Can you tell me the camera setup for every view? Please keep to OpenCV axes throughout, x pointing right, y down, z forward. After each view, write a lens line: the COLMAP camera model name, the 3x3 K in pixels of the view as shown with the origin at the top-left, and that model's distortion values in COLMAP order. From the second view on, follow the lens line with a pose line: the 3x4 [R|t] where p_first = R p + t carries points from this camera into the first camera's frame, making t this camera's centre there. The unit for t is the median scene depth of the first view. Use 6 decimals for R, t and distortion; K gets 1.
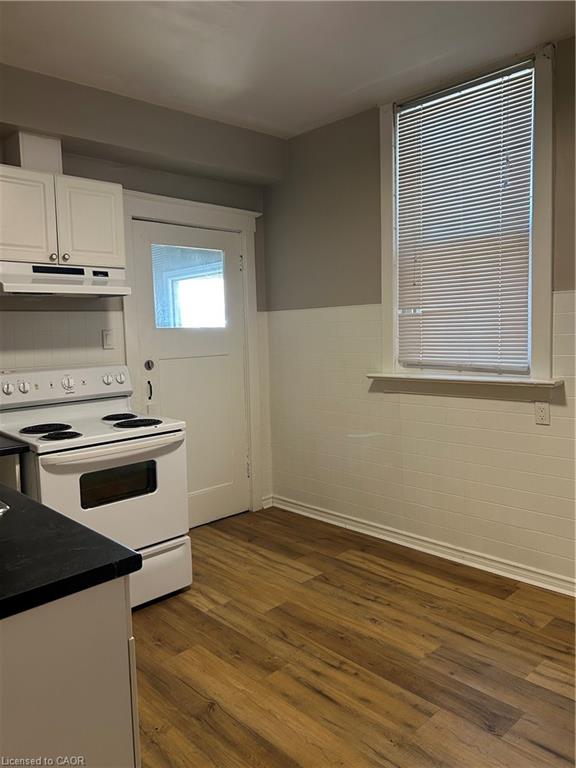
lens RADIAL K [[561.9, 0, 288.0], [0, 561.9, 384.0], [0, 0, 1]] dist [-0.043978, -0.002383]
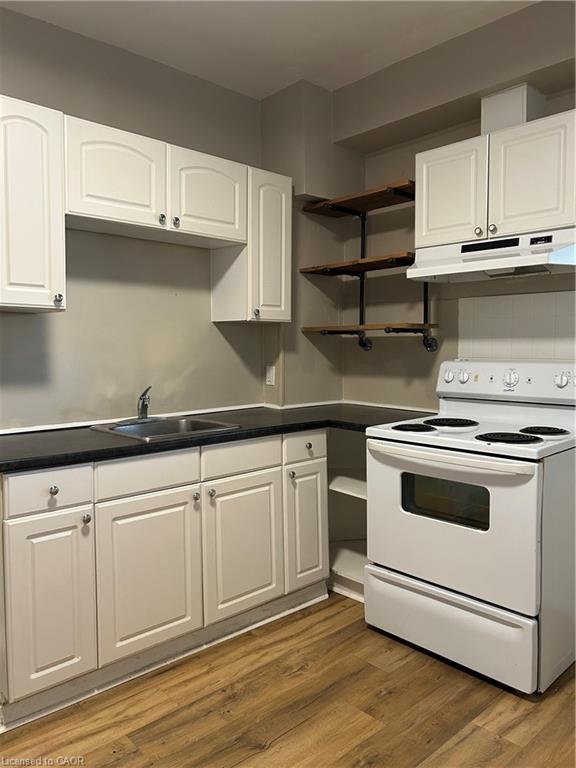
lens RADIAL K [[576.3, 0, 288.0], [0, 576.3, 384.0], [0, 0, 1]] dist [-0.003114, -0.006531]
pose [[-0.015578, 0.091237, -0.995707, 0.503619], [-0.093190, 0.991361, 0.092297, -0.045053], [0.995527, 0.094227, -0.006941, 0.721057]]
